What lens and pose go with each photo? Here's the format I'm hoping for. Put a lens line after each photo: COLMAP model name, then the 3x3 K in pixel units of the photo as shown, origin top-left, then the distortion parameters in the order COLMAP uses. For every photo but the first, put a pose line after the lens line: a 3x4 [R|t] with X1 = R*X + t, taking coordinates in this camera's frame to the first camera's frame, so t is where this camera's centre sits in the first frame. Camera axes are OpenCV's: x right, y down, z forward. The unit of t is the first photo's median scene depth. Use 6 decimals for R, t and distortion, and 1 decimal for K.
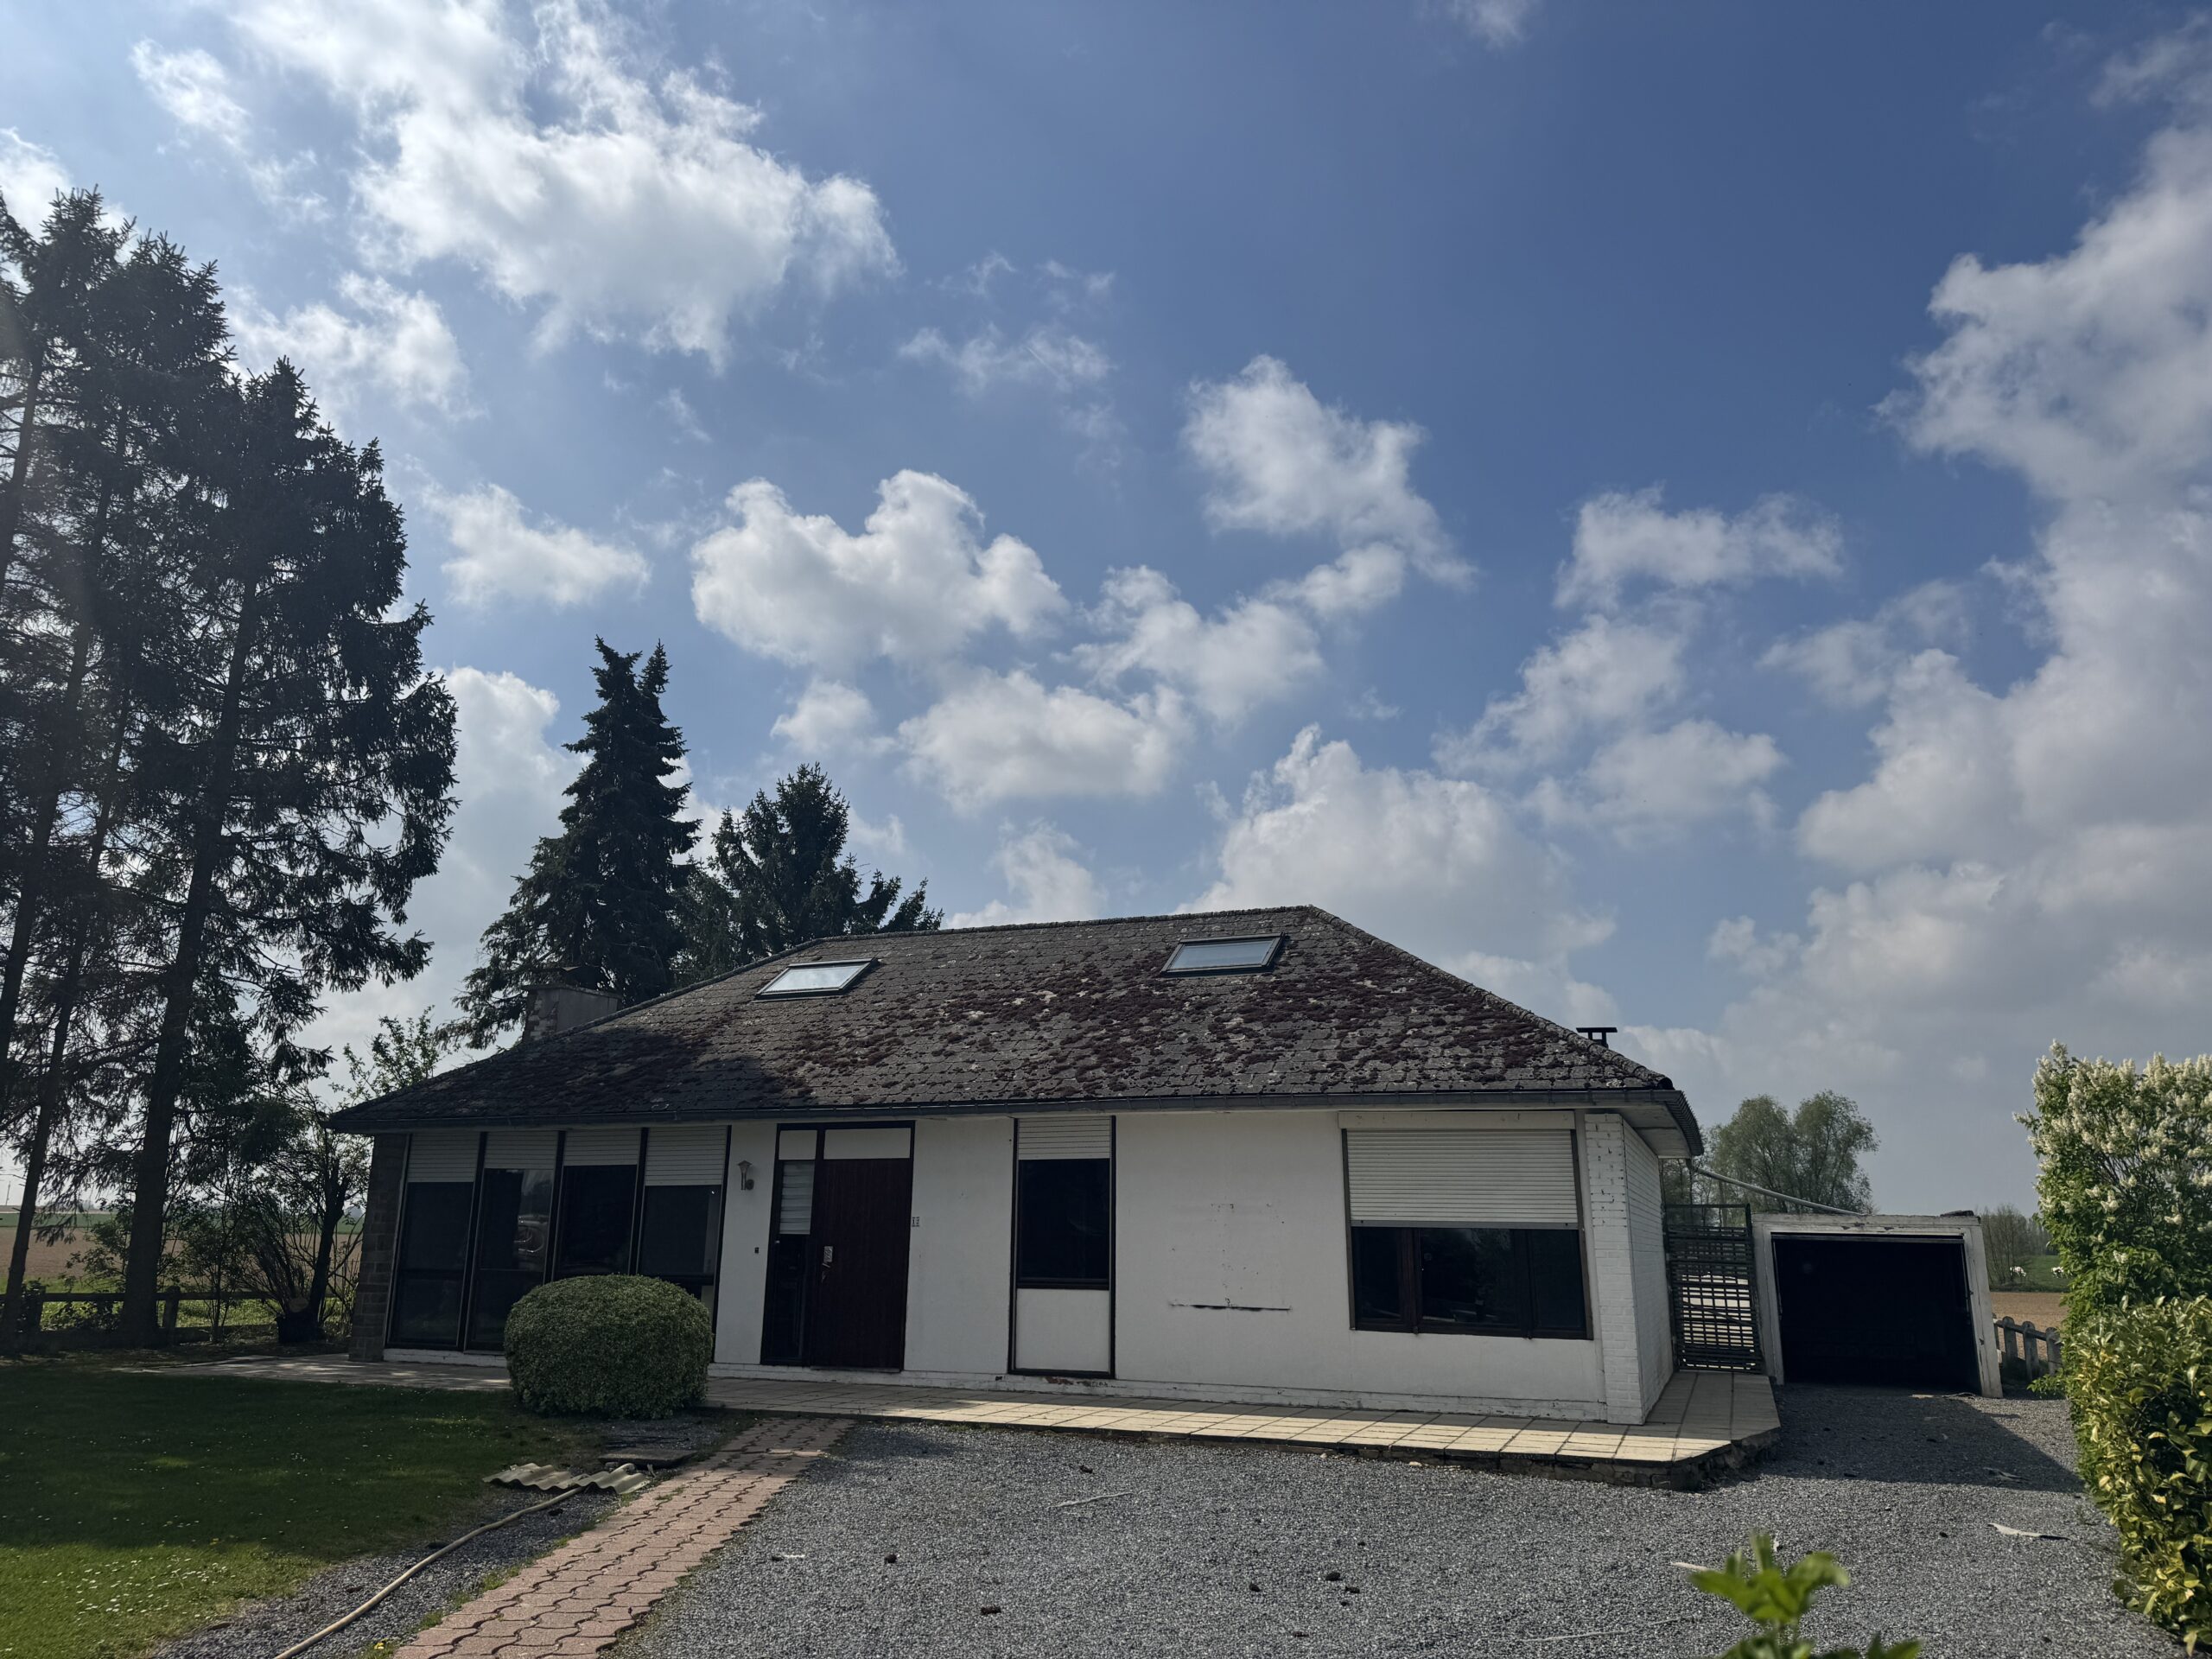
lens RADIAL K [[1540.8, 0, 1100.6], [0, 1540.8, 821.4], [0, 0, 1]] dist [0.039052, -0.061870]
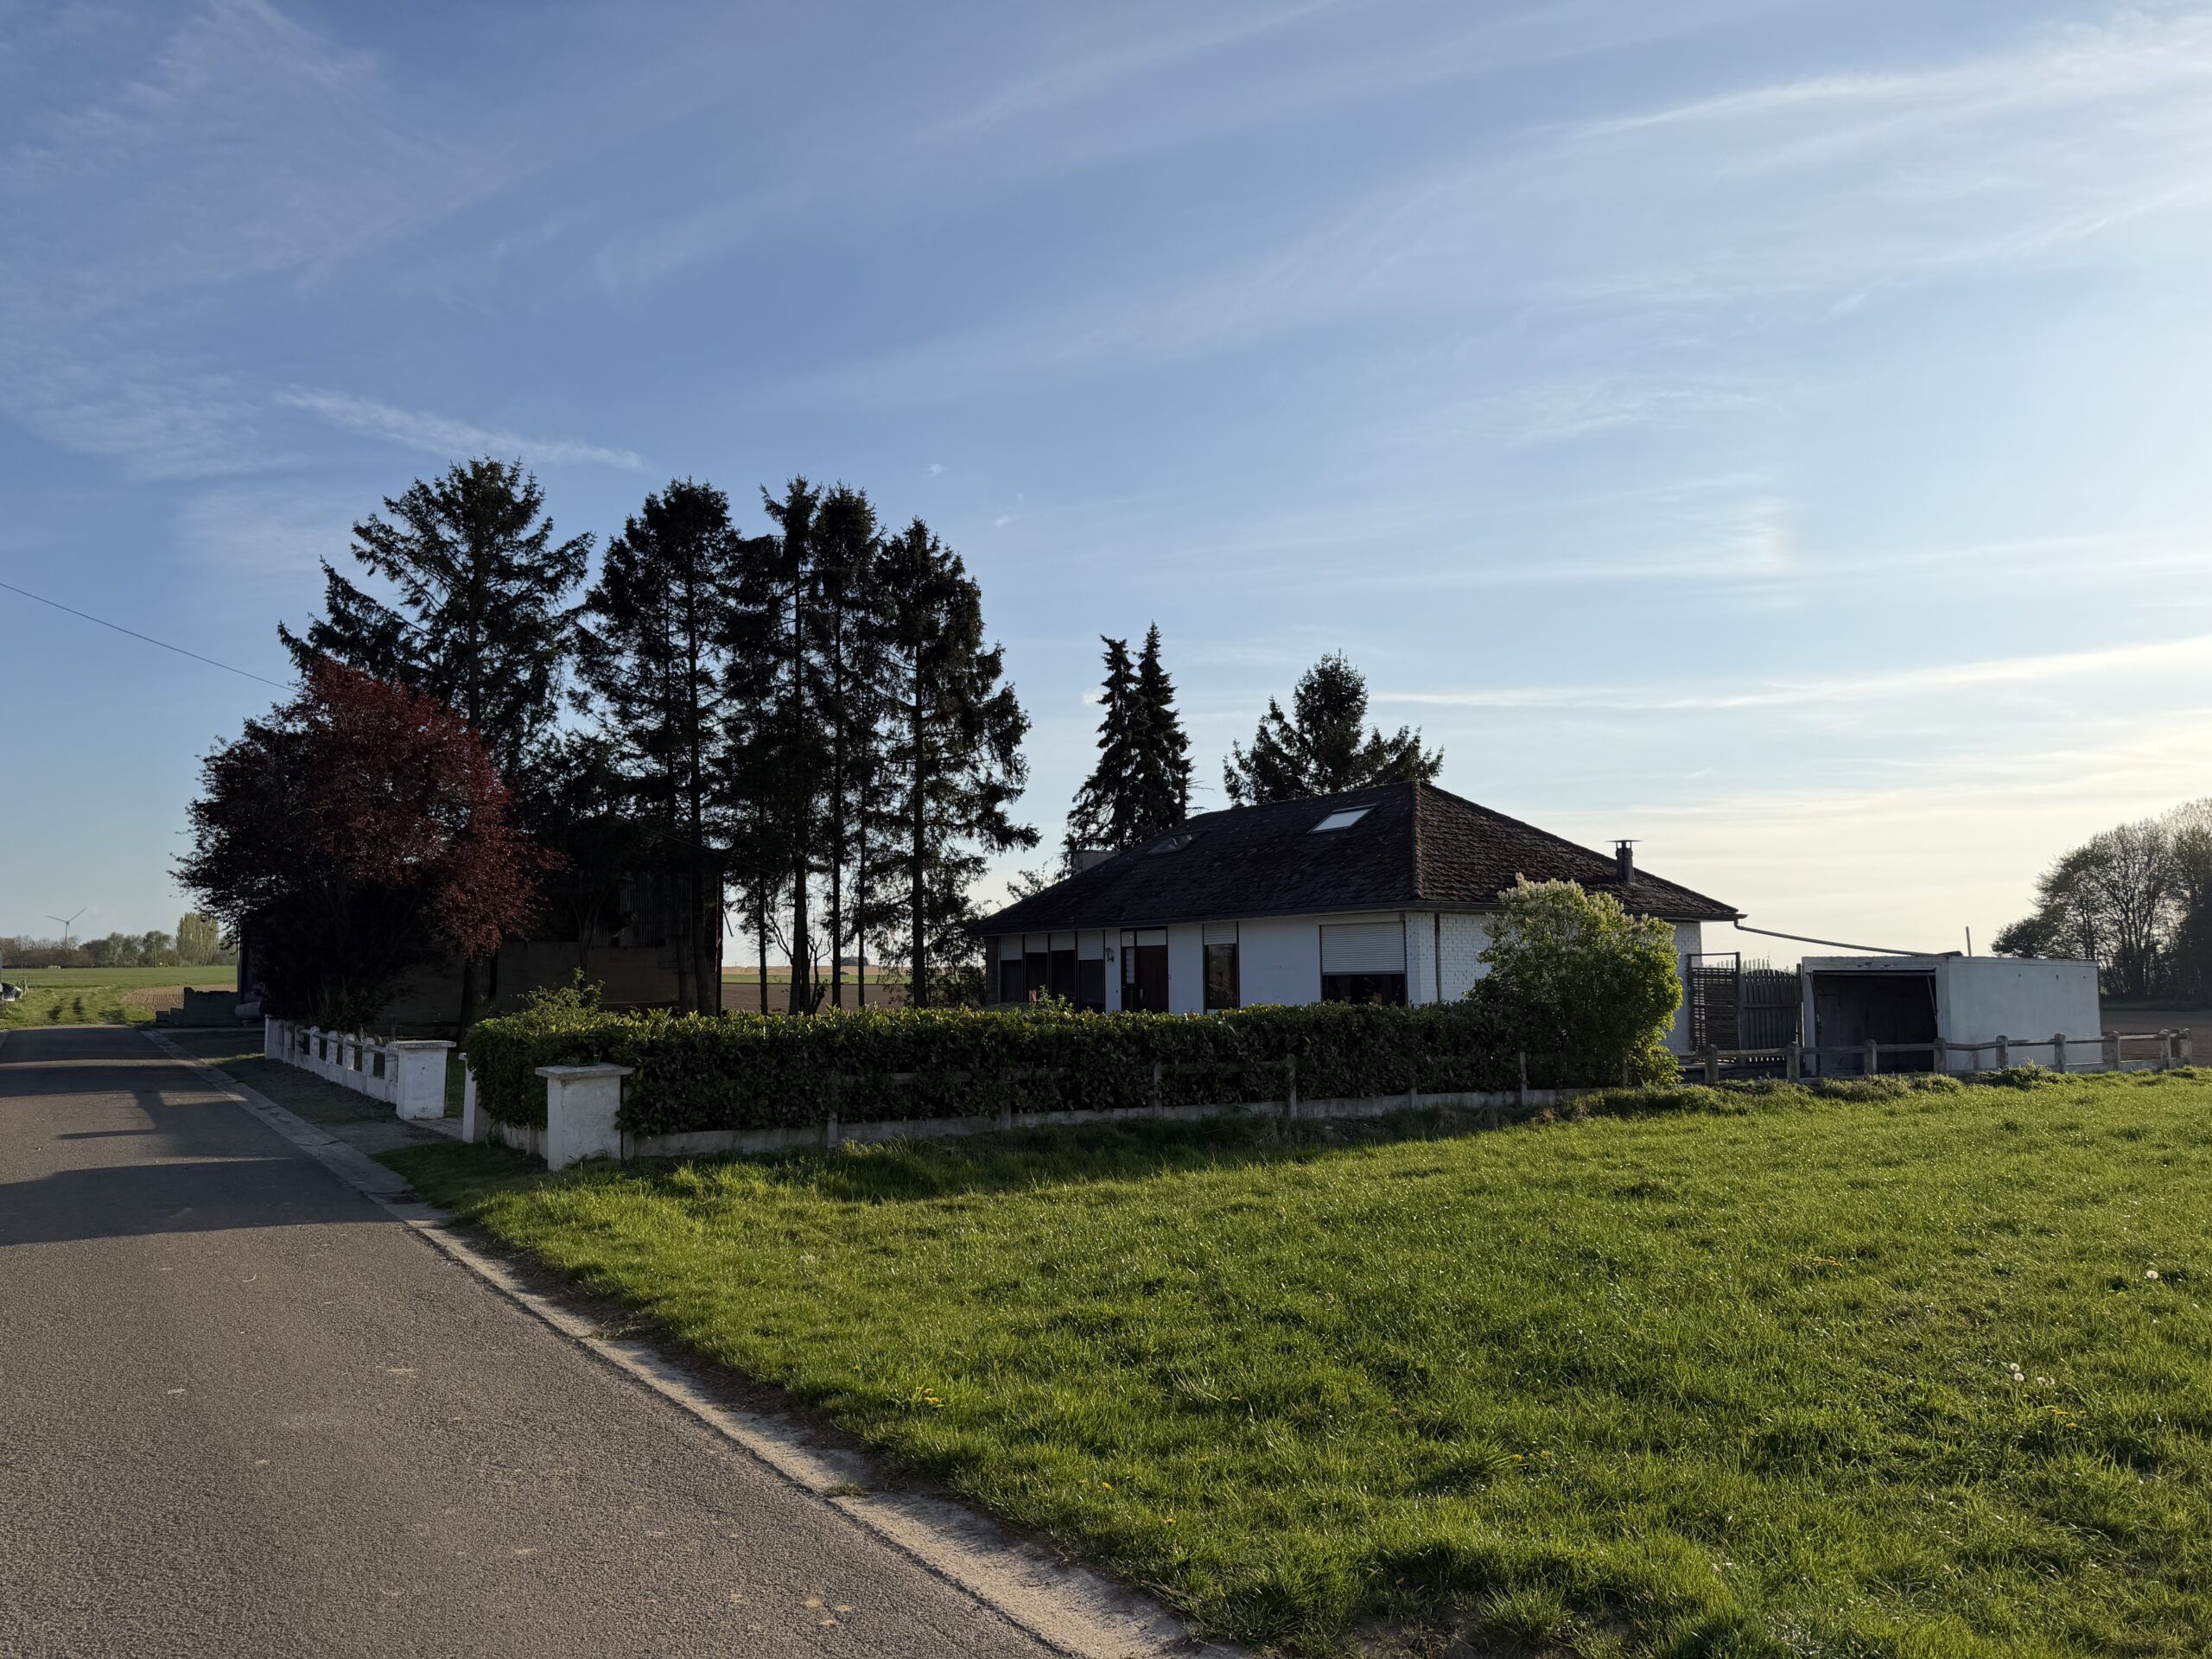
lens RADIAL K [[1511.1, 0, 1106.0], [0, 1511.1, 829.5], [0, 0, 1]] dist [0.003844, -0.000530]
pose [[0.822235, -0.075655, -0.564098, 0.845990], [0.165010, 0.980244, 0.109054, -0.132740], [0.544703, -0.182750, 0.818475, -0.527248]]
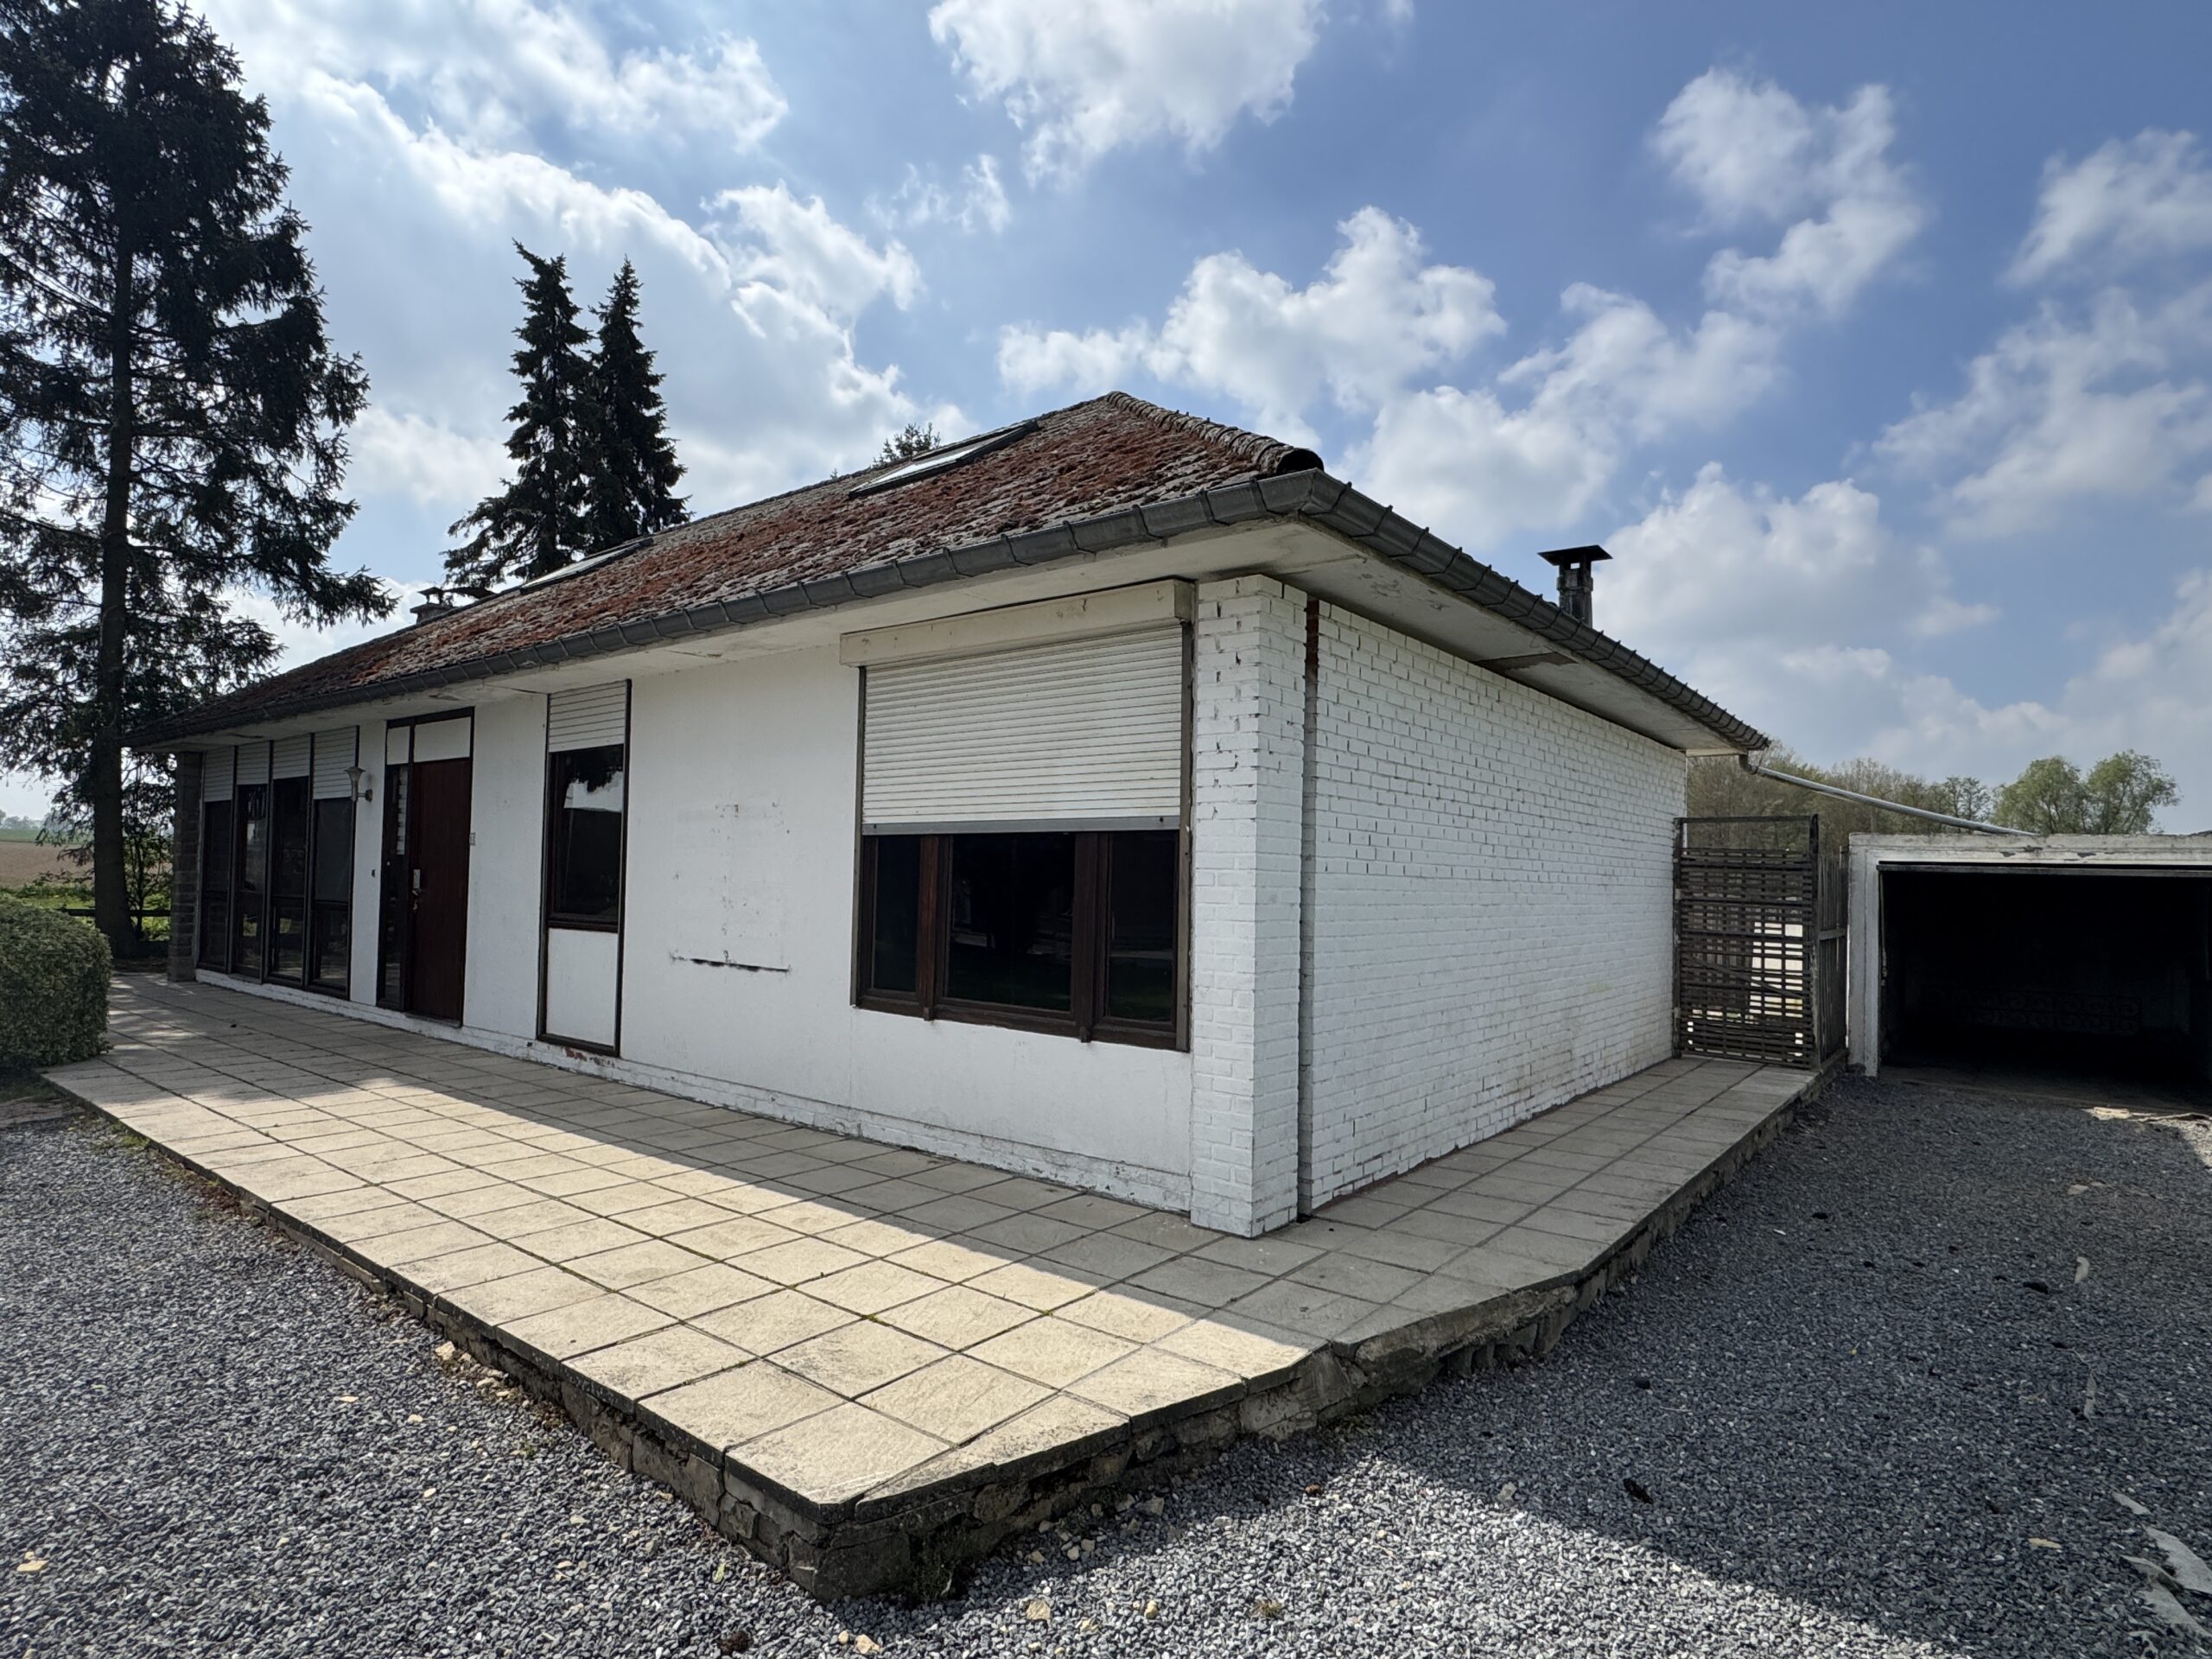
lens RADIAL K [[1170.6, 0, 1097.4], [0, 1170.6, 839.1], [0, 0, 1]] dist [0.001114, -0.001429]
pose [[0.957086, -0.002986, -0.289789, 0.311846], [0.068021, 0.974327, 0.214615, 0.151309], [0.281709, -0.225116, 0.932718, 0.530200]]
